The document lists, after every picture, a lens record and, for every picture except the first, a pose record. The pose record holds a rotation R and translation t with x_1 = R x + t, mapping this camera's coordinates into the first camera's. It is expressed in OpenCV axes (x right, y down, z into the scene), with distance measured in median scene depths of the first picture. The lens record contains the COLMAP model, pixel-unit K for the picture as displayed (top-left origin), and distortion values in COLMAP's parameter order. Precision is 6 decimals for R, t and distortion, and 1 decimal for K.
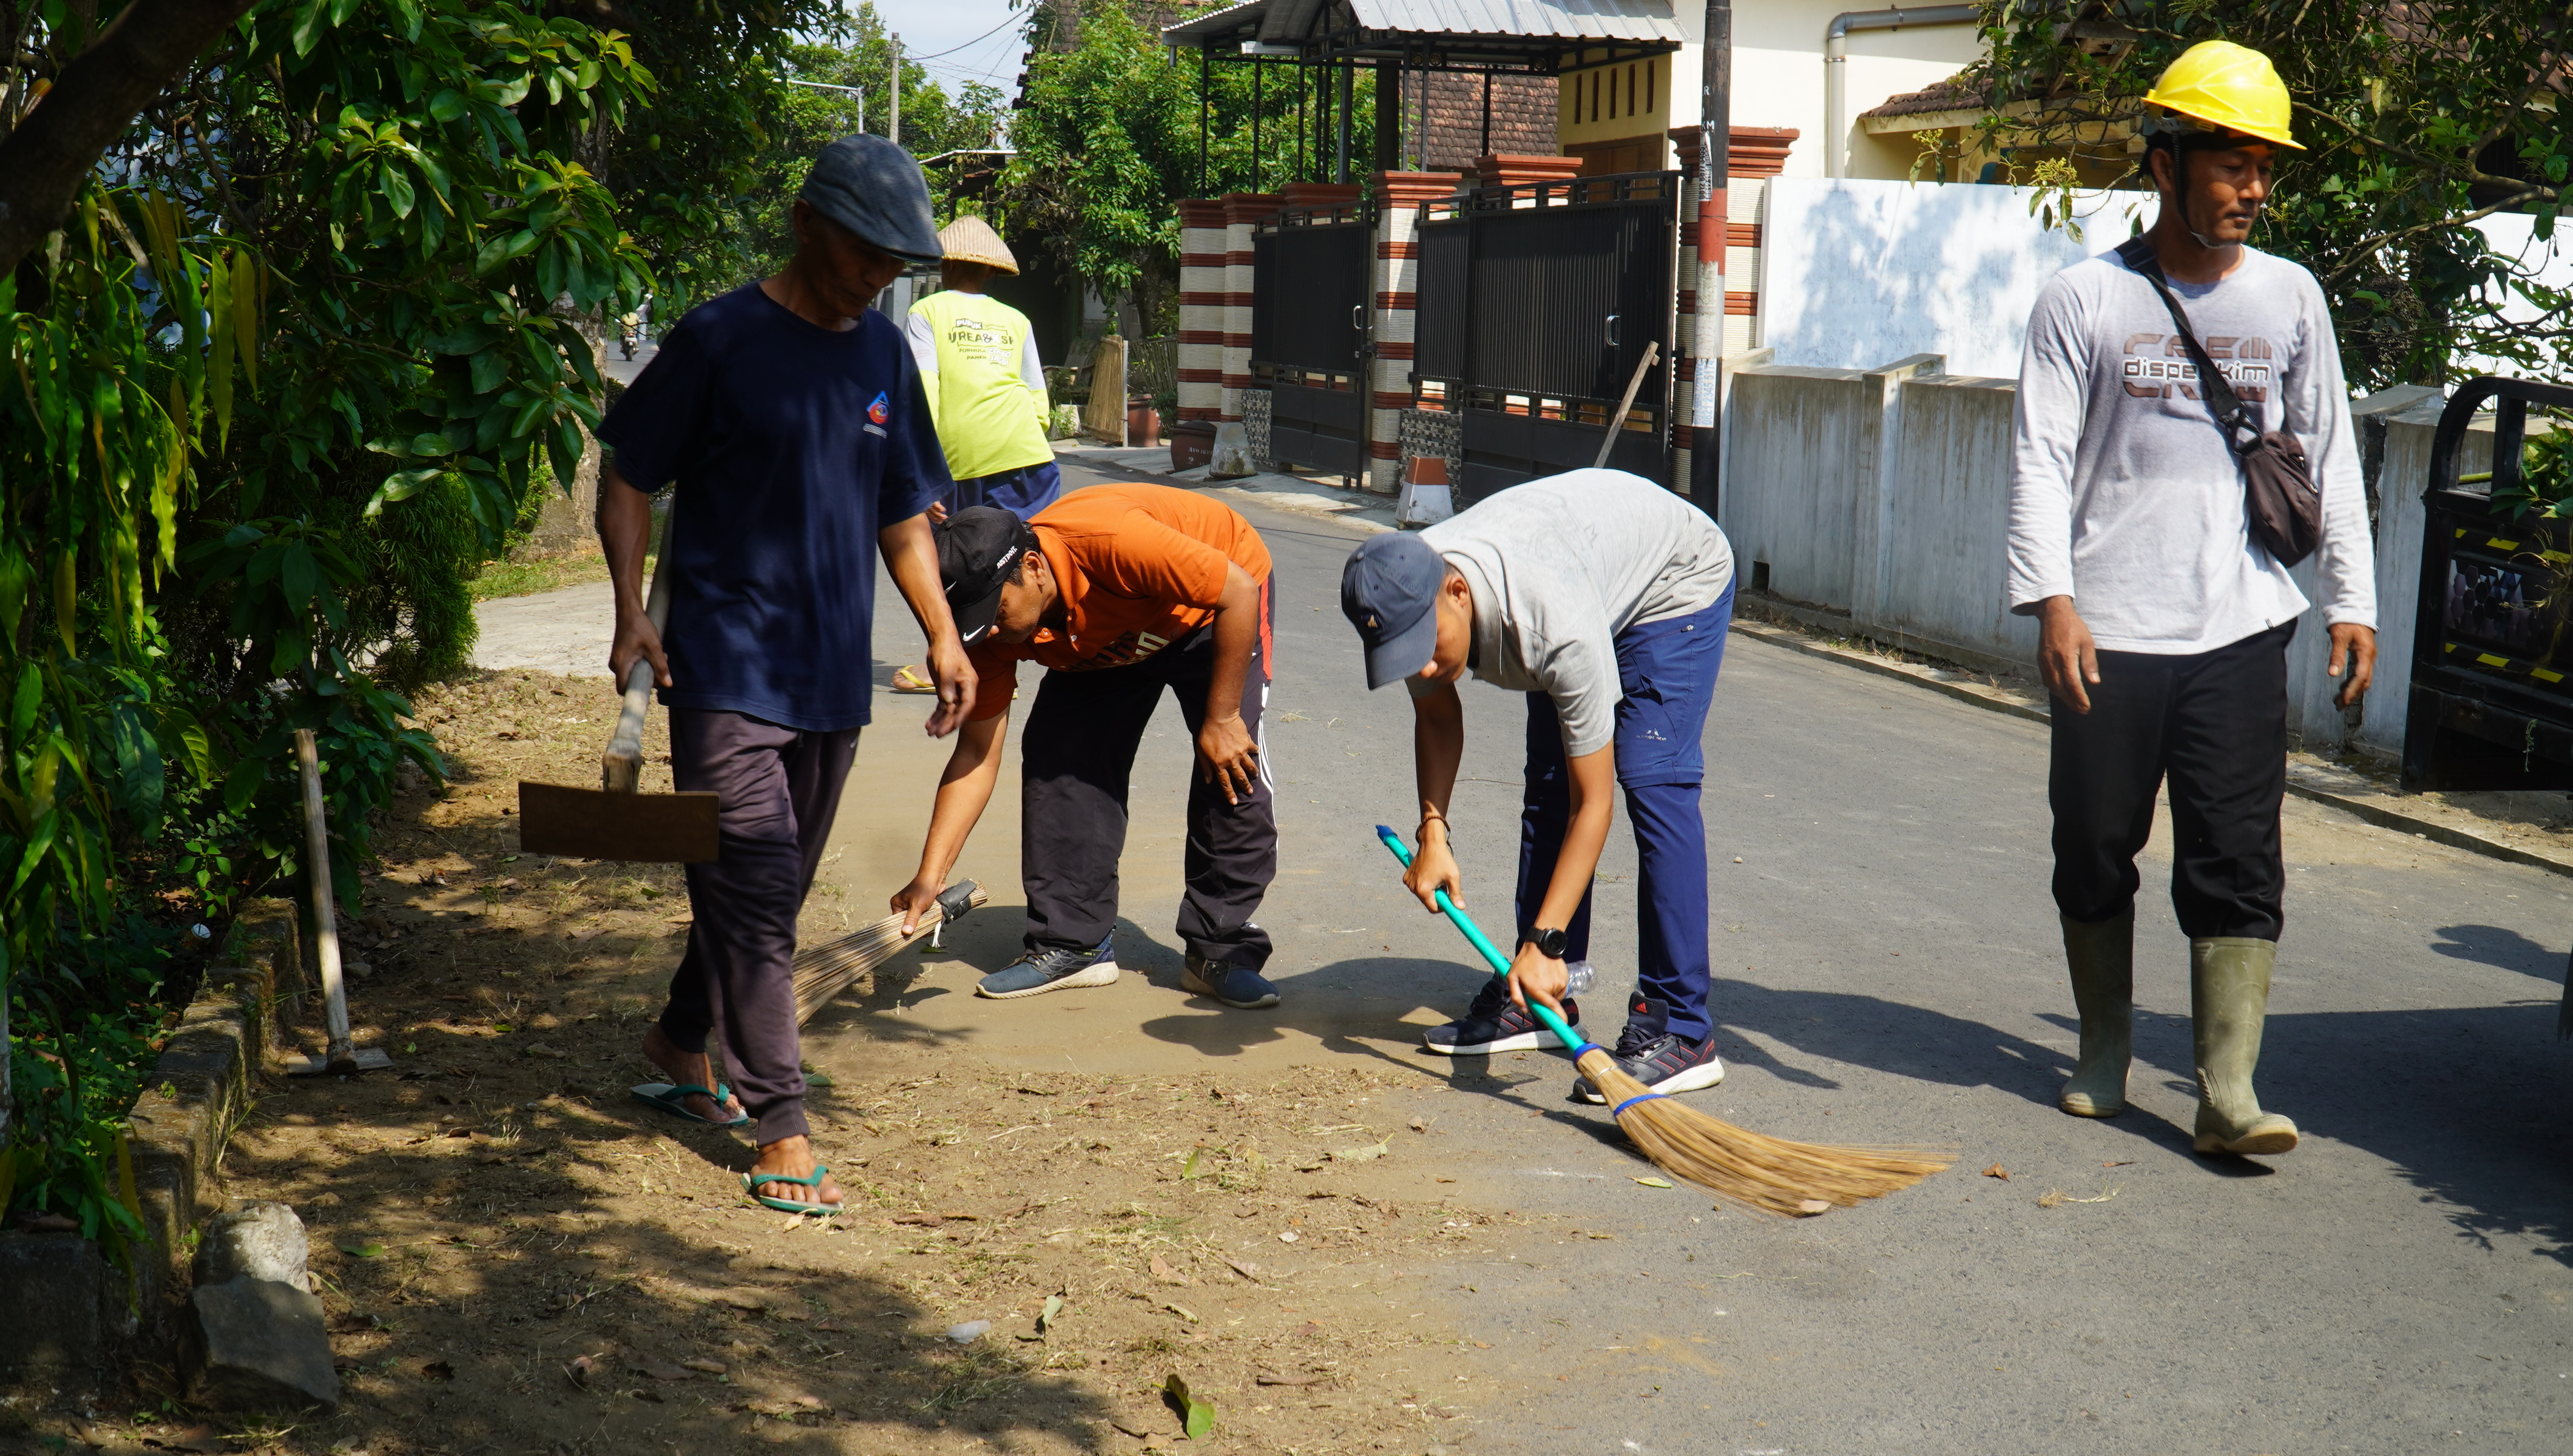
lens RADIAL K [[3421.8, 0, 1288.5], [0, 3421.8, 725.9], [0, 0, 1]] dist [-0.129919, 0.000000]
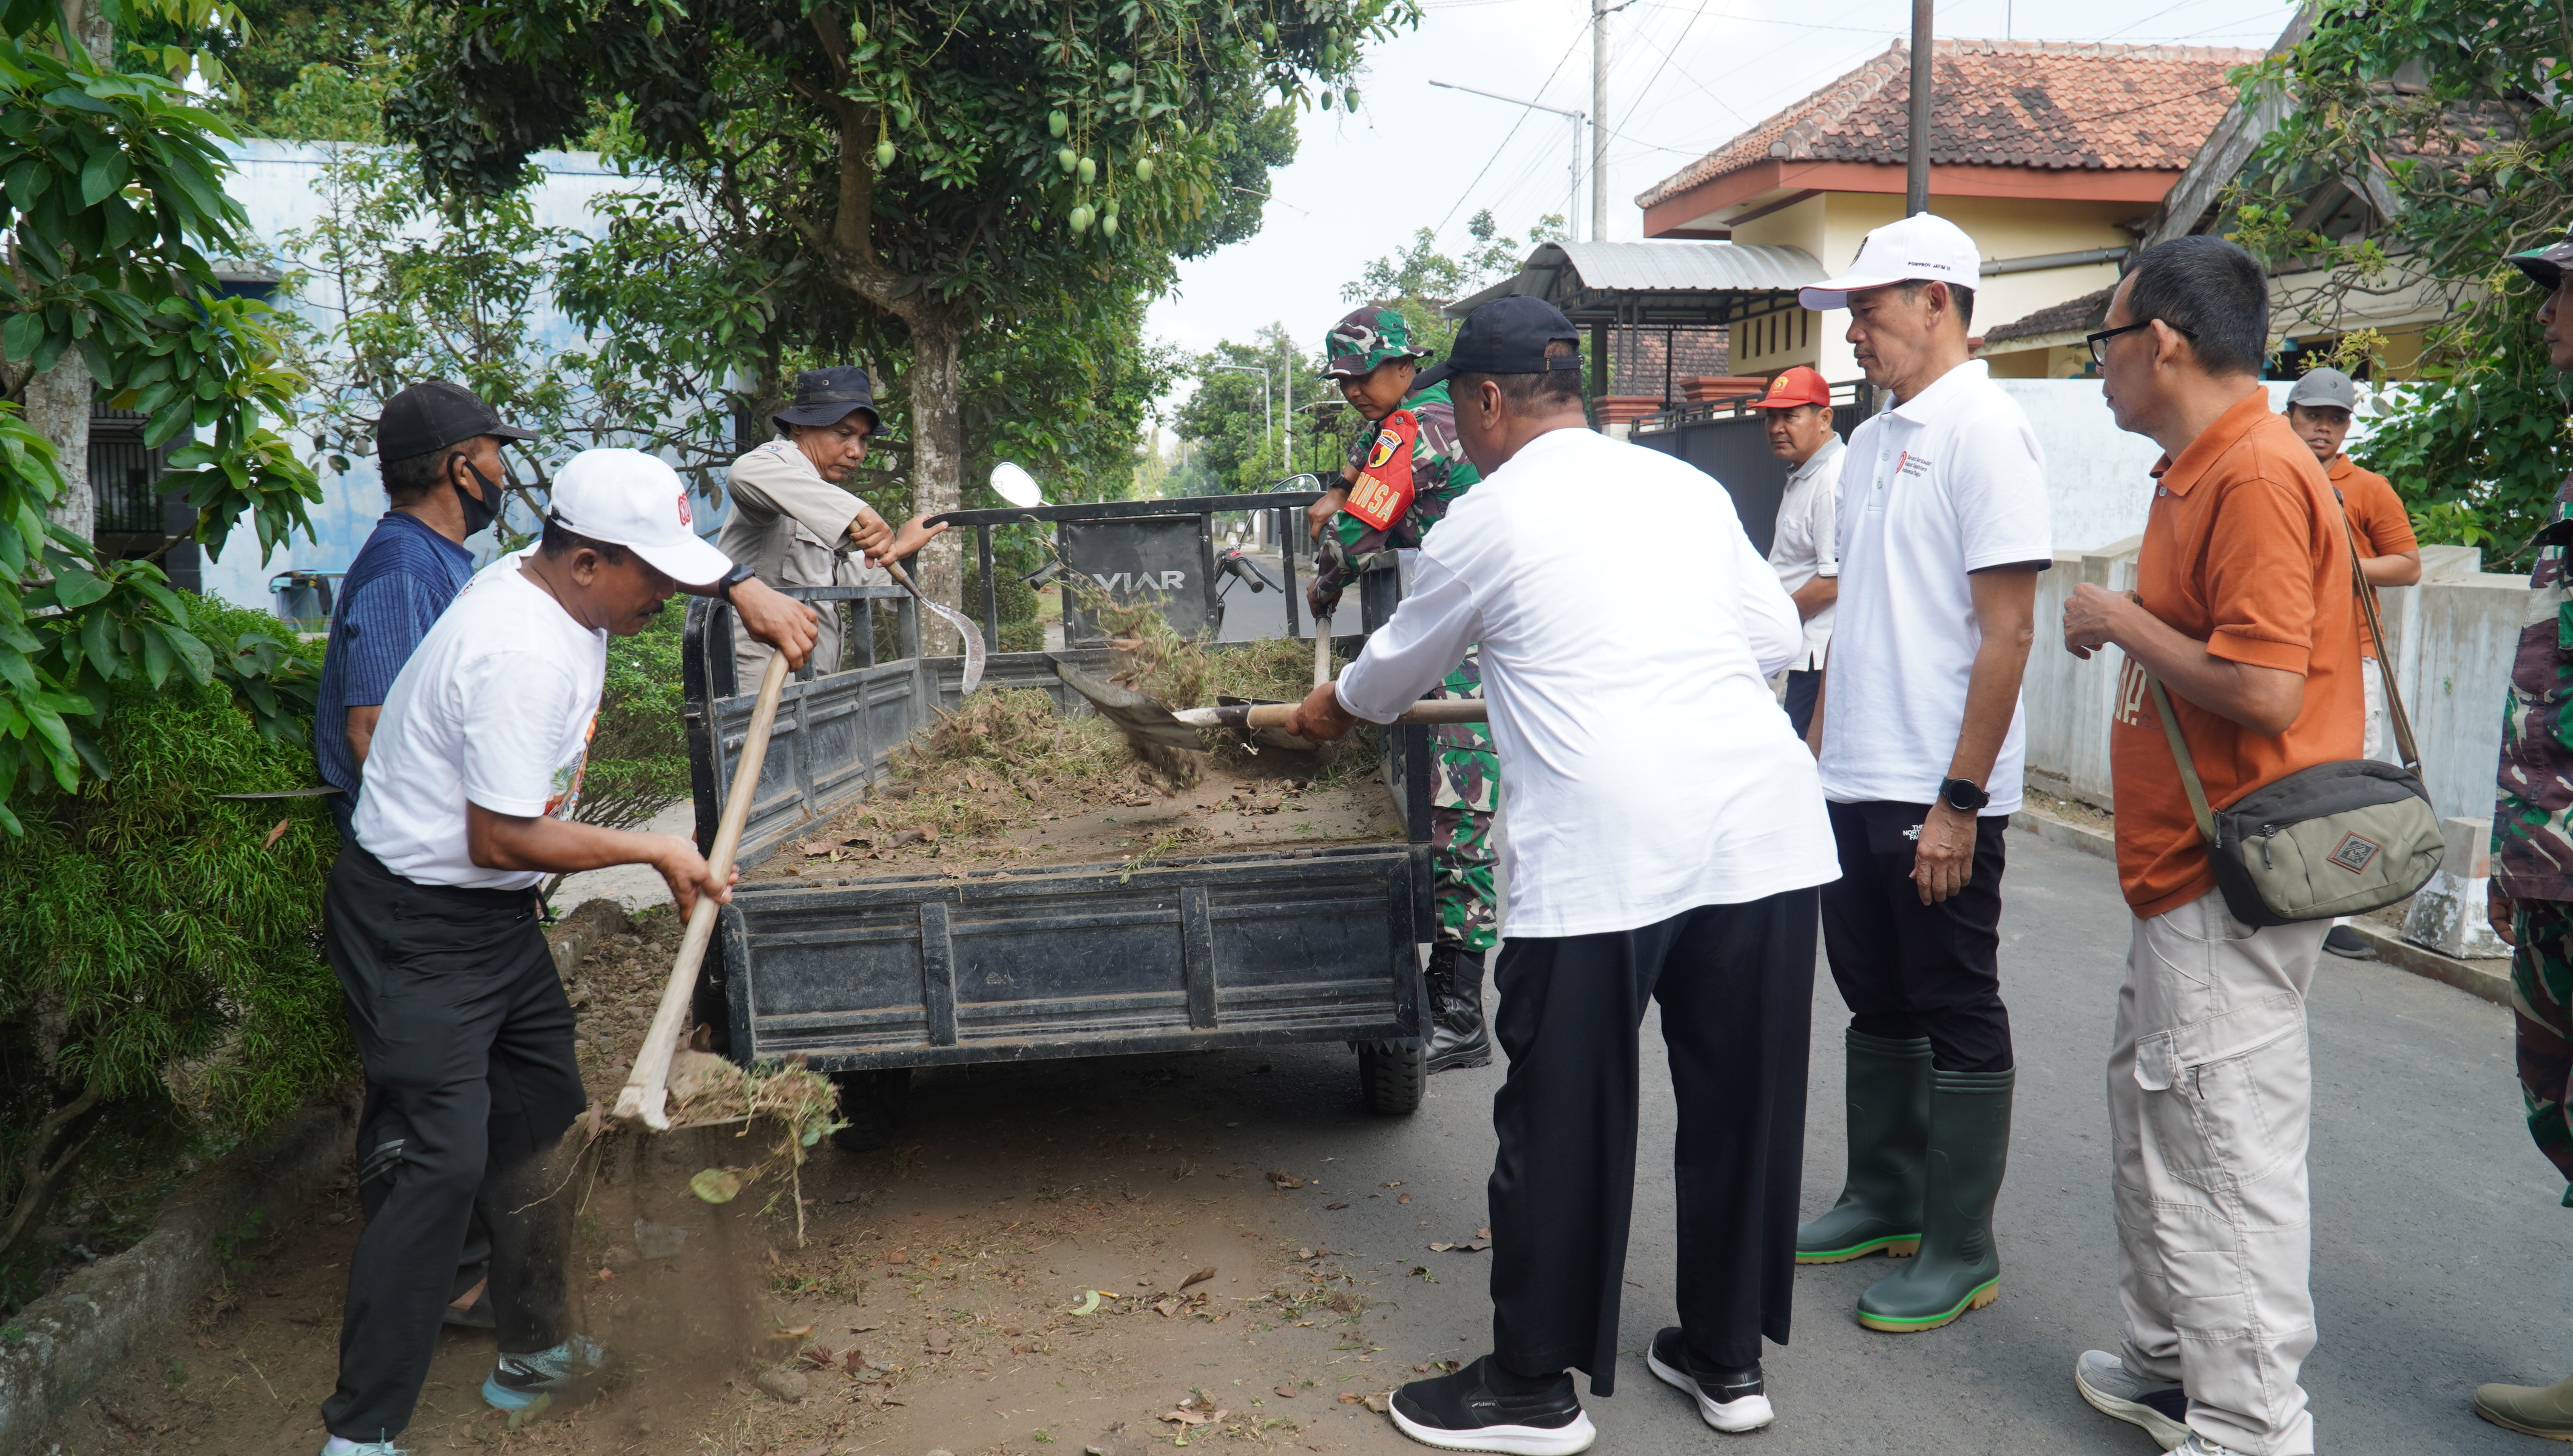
lens RADIAL K [[1943.3, 0, 1290.4], [0, 1943.3, 732.0], [0, 0, 1]] dist [-0.008180, -0.001109]
pose [[0.992446, -0.011008, -0.122190, -0.002190], [0.010785, 0.999939, -0.002485, -0.030070], [0.122210, 0.001148, 0.992504, 0.224075]]
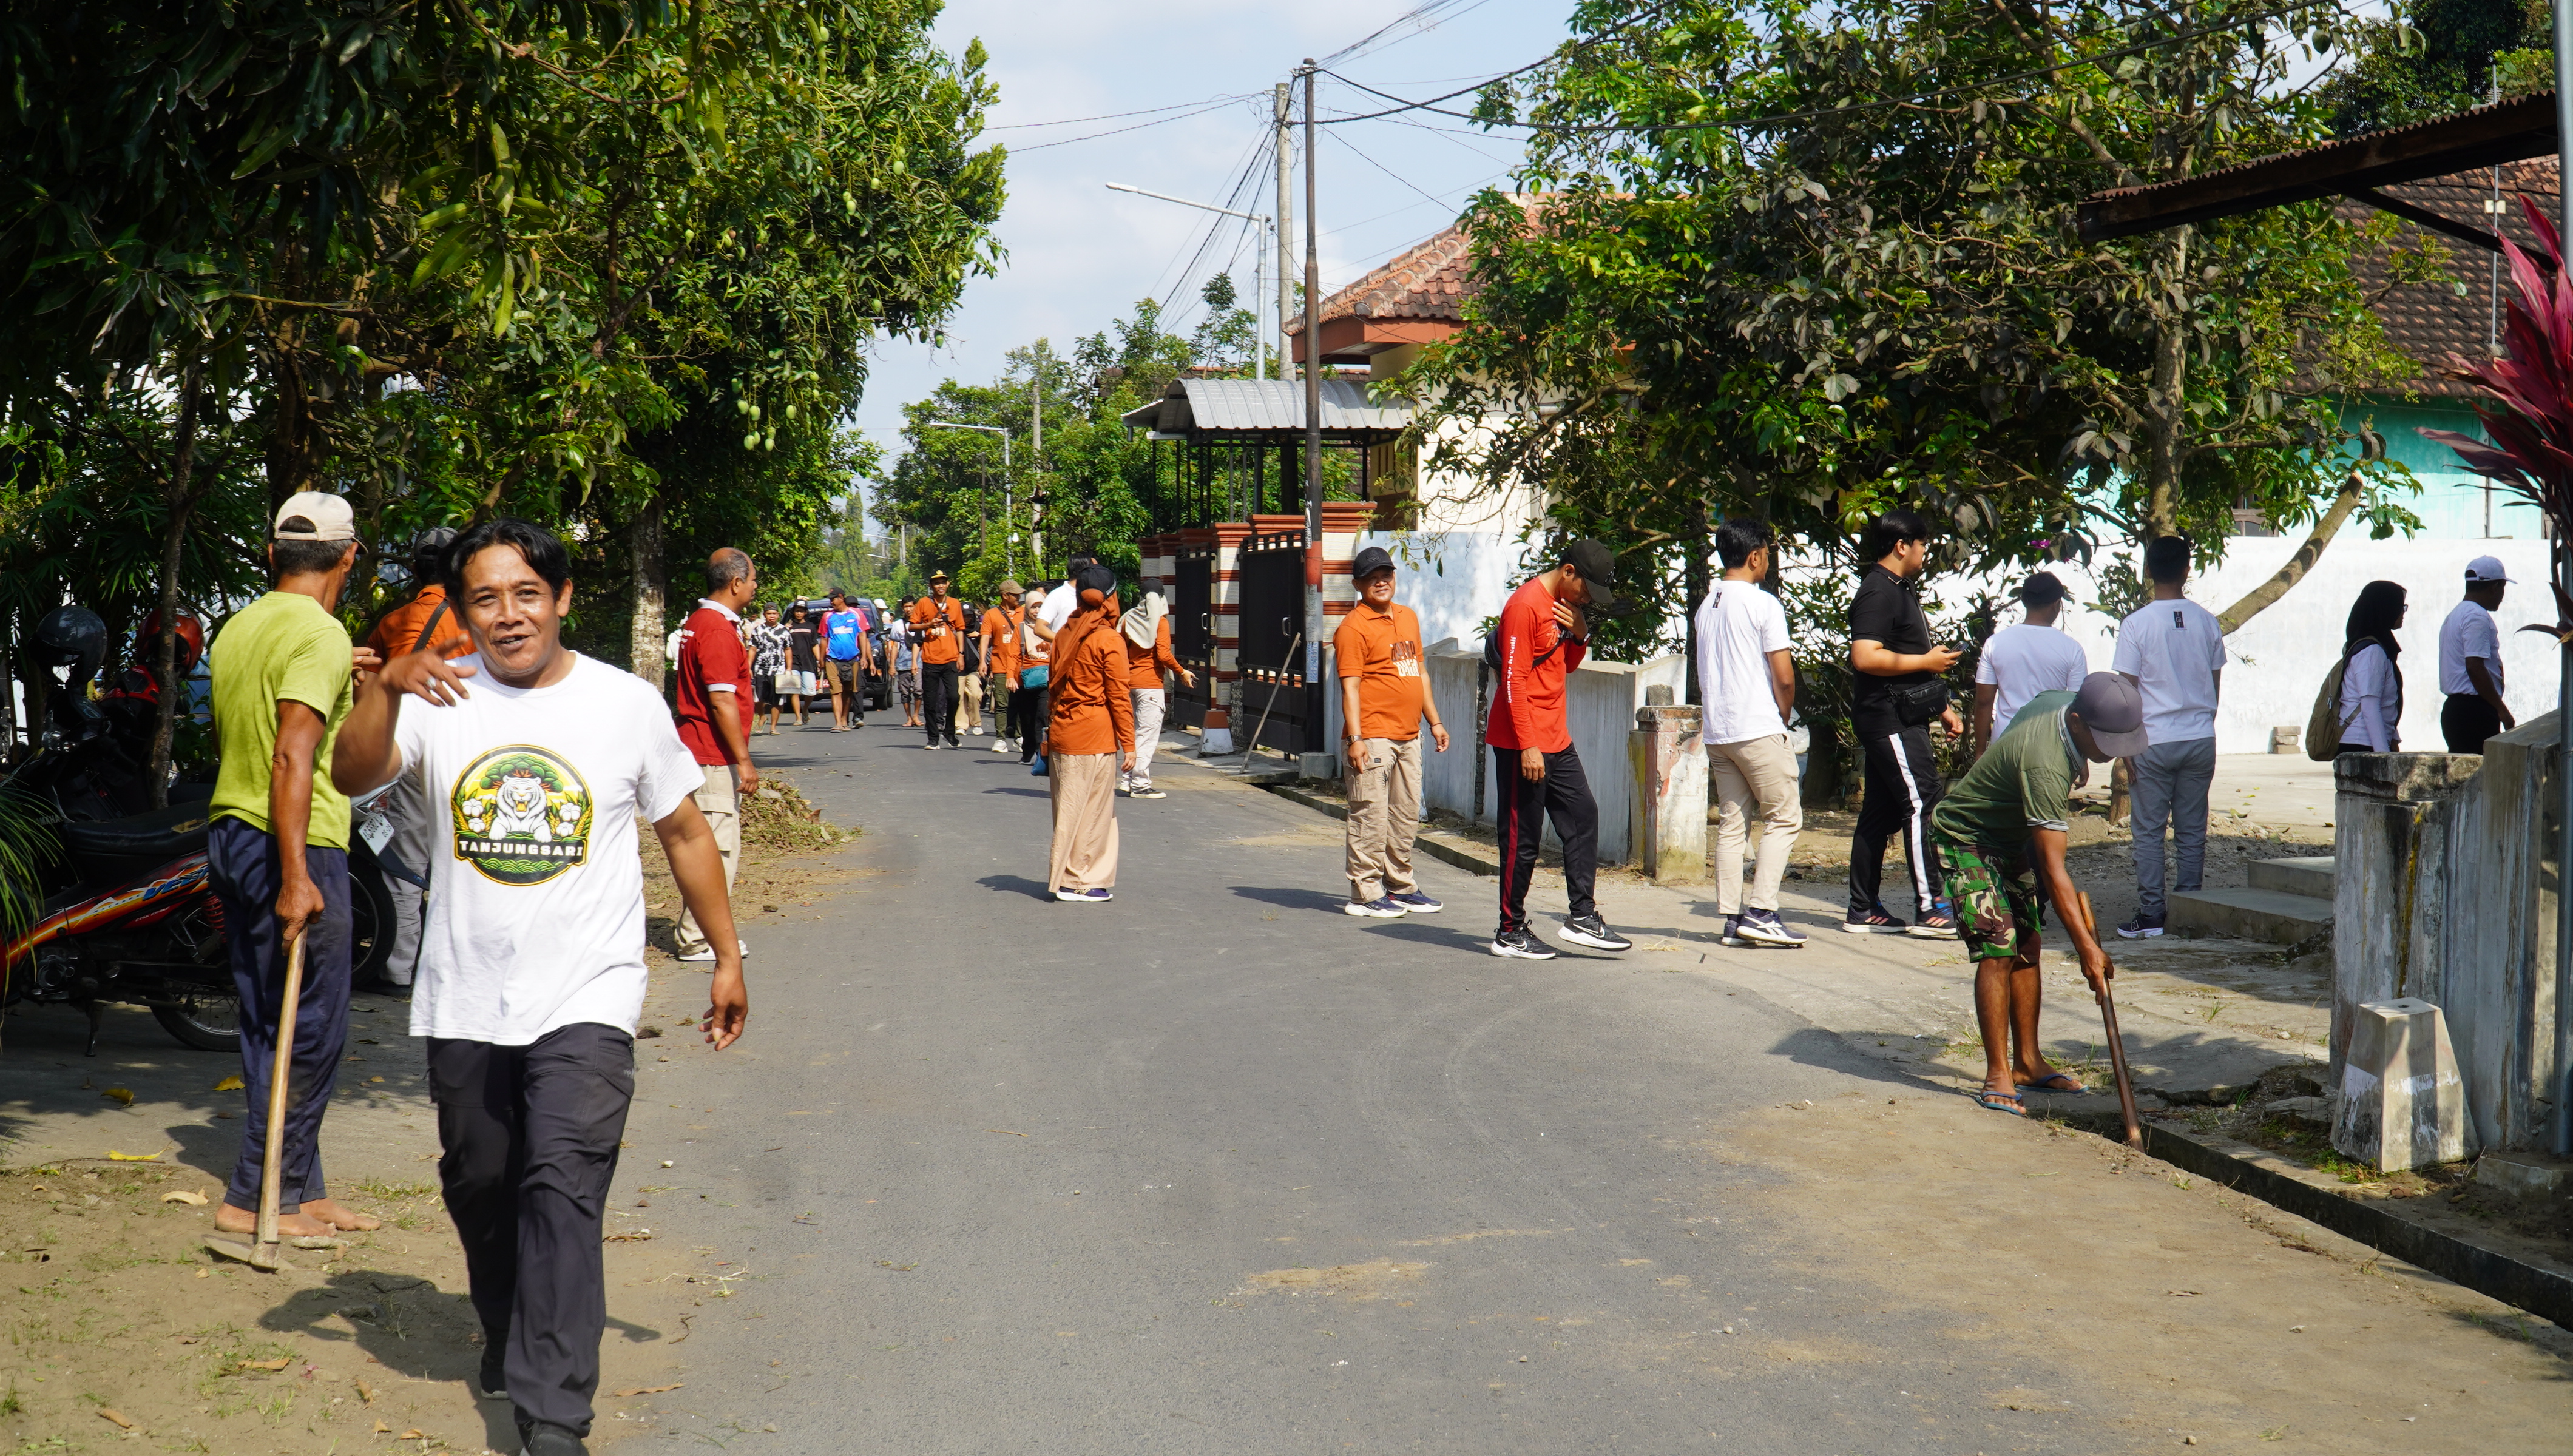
lens RADIAL K [[3413.5, 0, 1284.7], [0, 3413.5, 729.5], [0, 0, 1]] dist [-0.027873, 0.000000]
pose [[0.997429, -0.026745, -0.066485, 0.148550], [0.020868, 0.995939, -0.087577, 0.056056], [0.068557, 0.085964, 0.993937, -0.453658]]
